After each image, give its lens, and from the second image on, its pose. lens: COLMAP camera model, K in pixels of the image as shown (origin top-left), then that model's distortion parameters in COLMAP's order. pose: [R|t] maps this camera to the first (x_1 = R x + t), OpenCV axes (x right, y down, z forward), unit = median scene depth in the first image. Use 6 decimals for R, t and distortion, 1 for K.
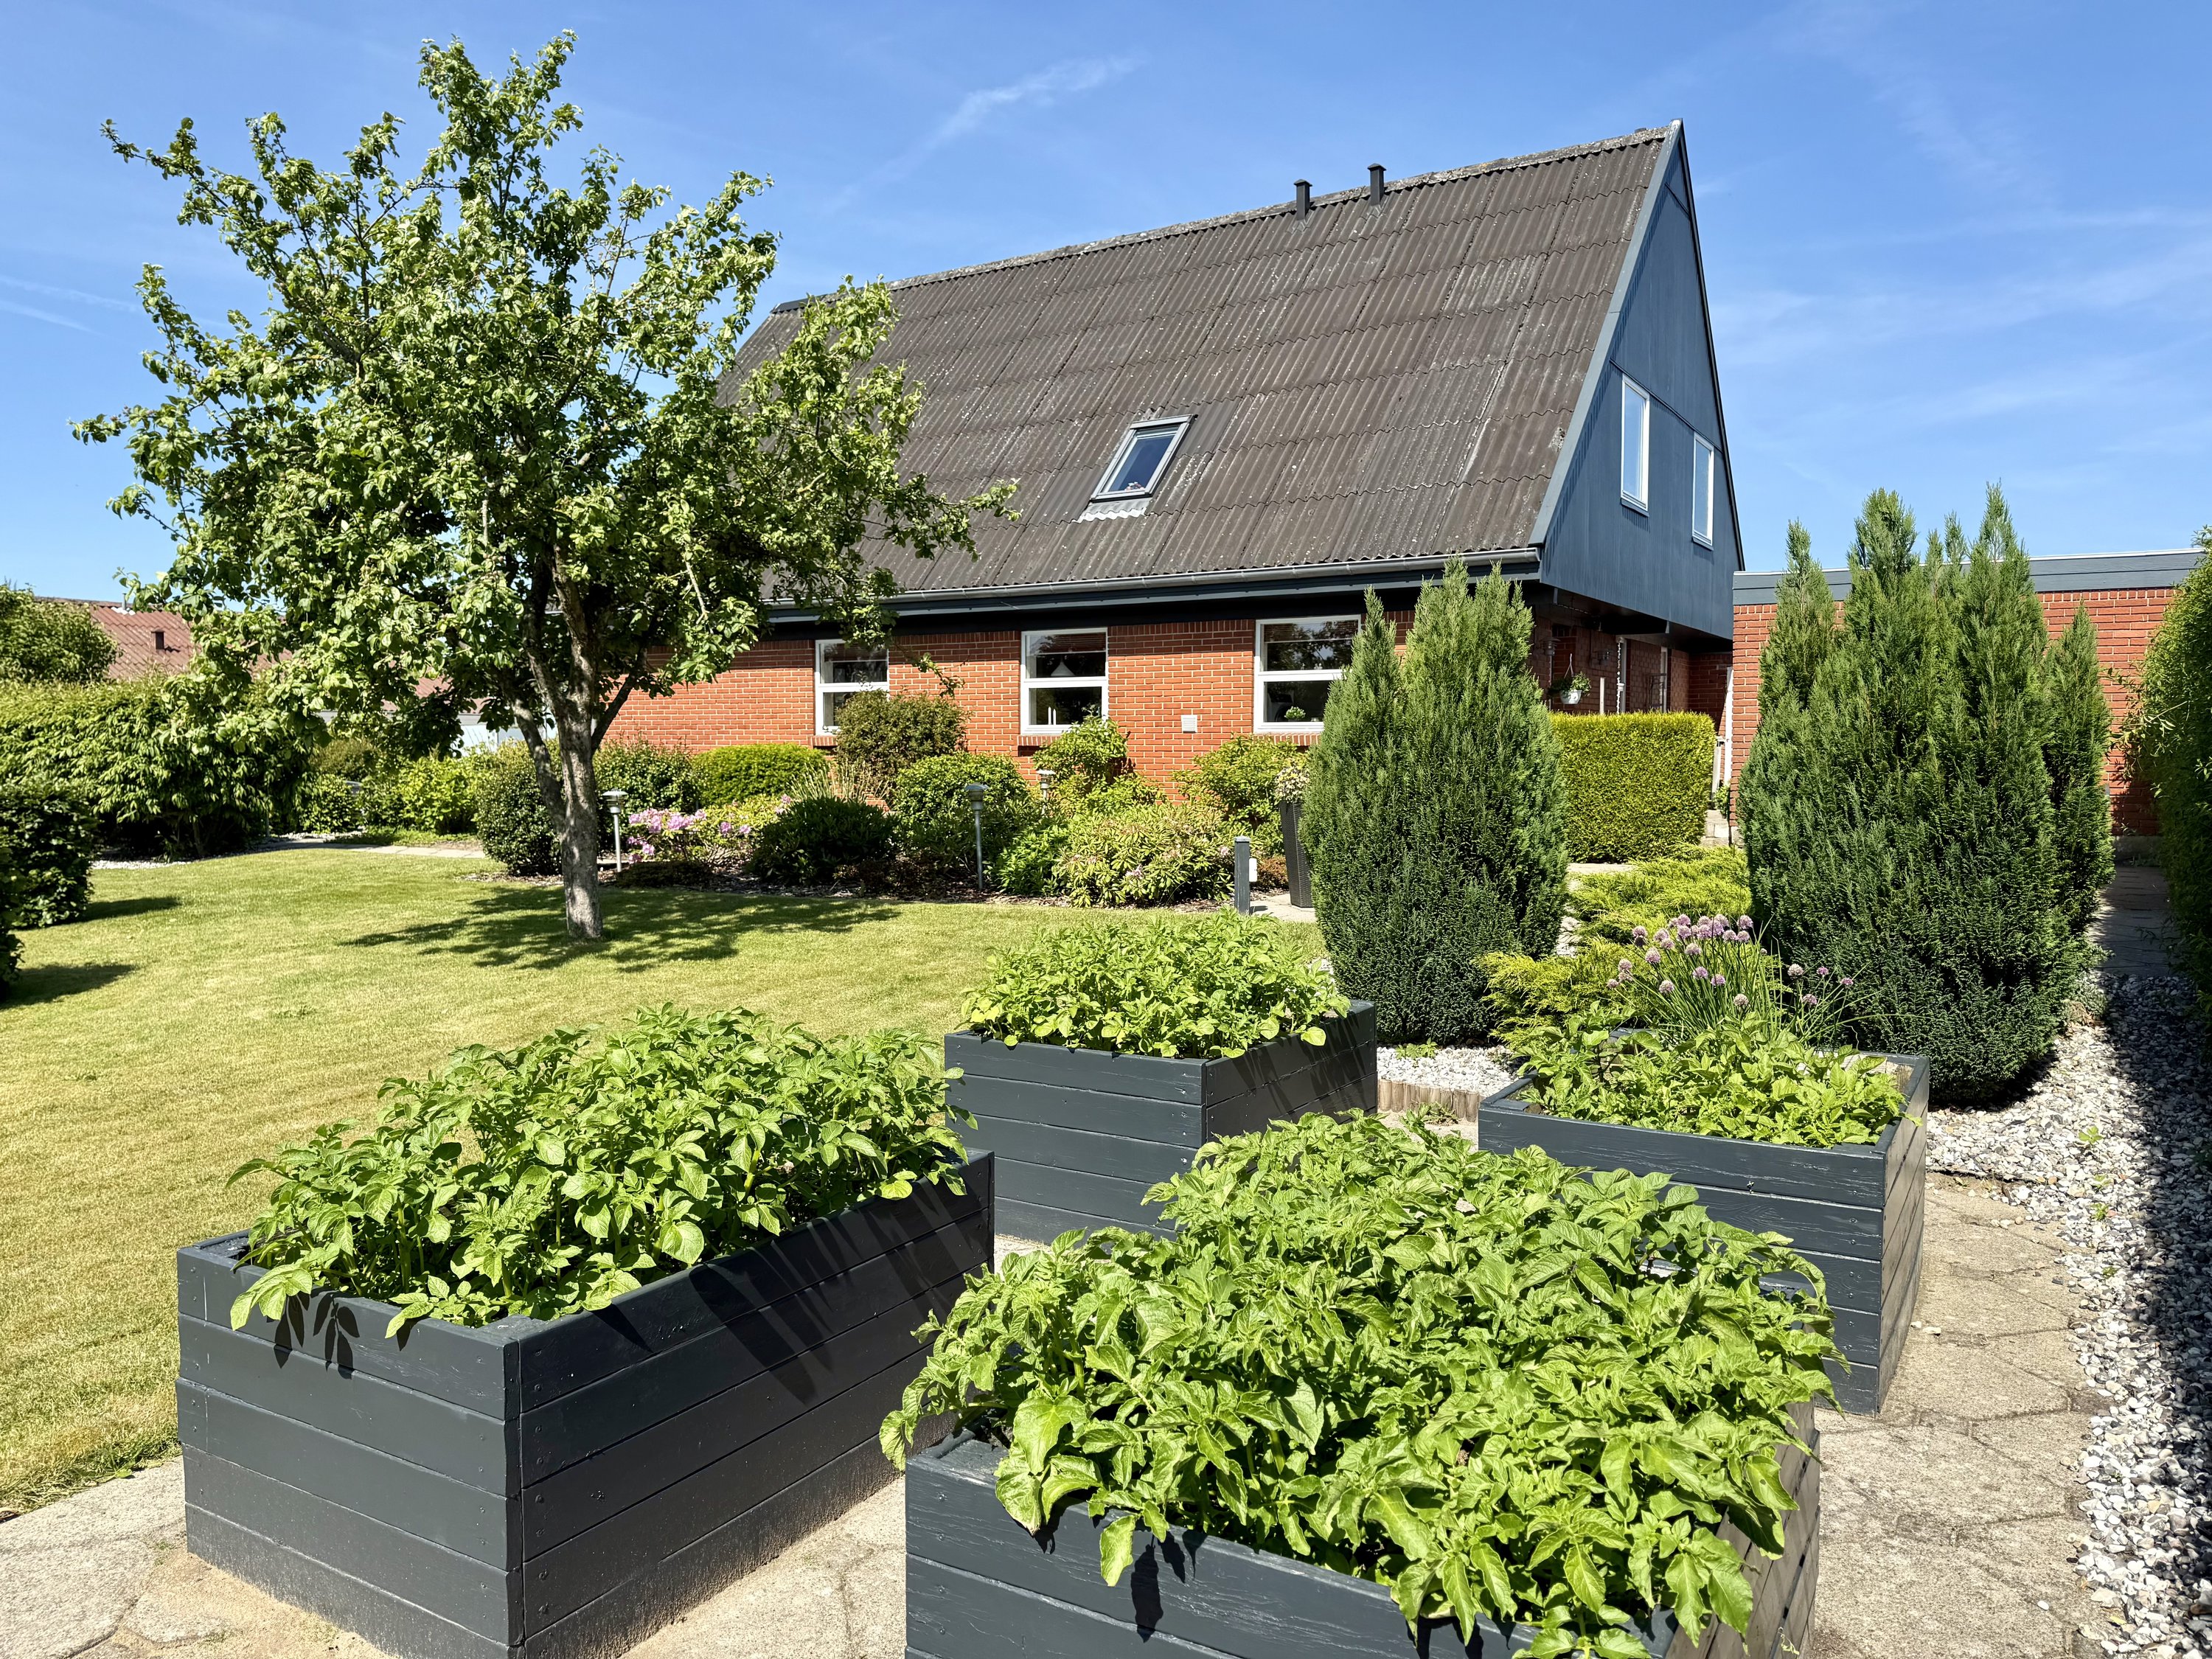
lens RADIAL K [[1578.5, 0, 1097.3], [0, 1578.5, 833.2], [0, 0, 1]] dist [0.022867, -0.009463]
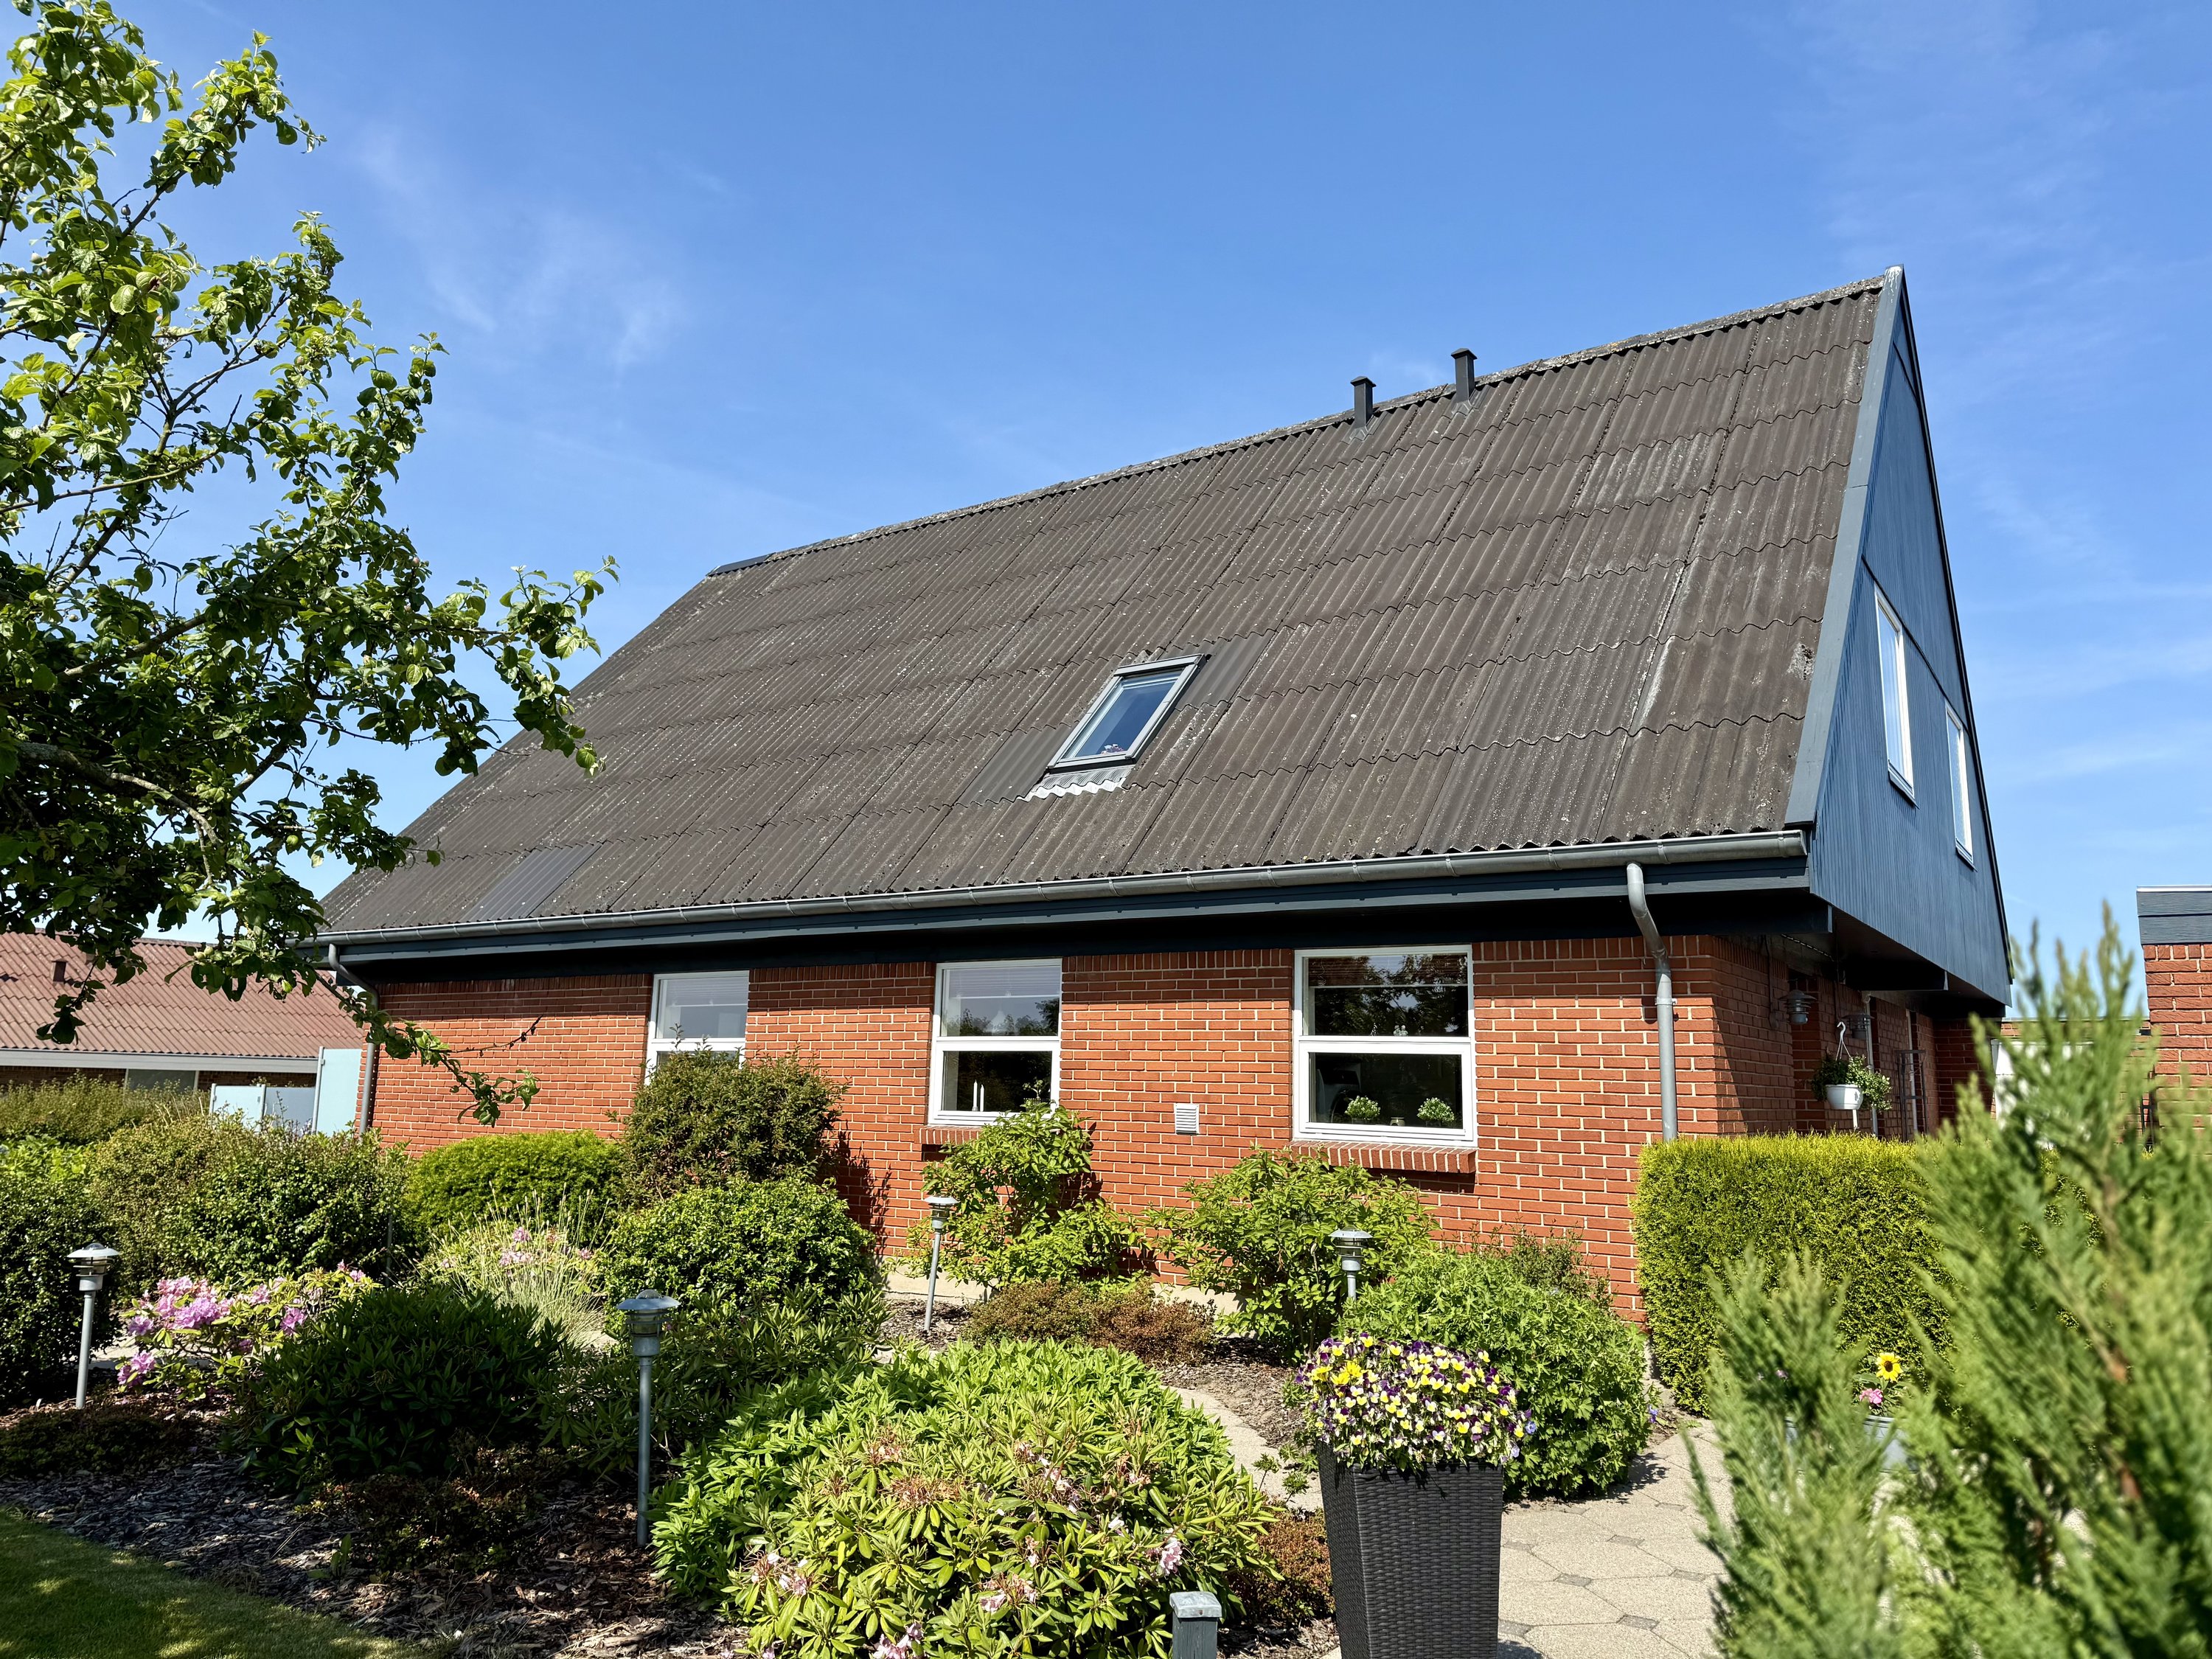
lens RADIAL K [[1554.4, 0, 1076.5], [0, 1554.4, 806.7], [0, 0, 1]] dist [0.184743, -0.326275]
pose [[0.998245, 0.011733, -0.058053, 0.047235], [-0.024785, 0.972983, -0.229543, -0.044847], [0.053791, 0.230579, 0.971566, 0.367282]]
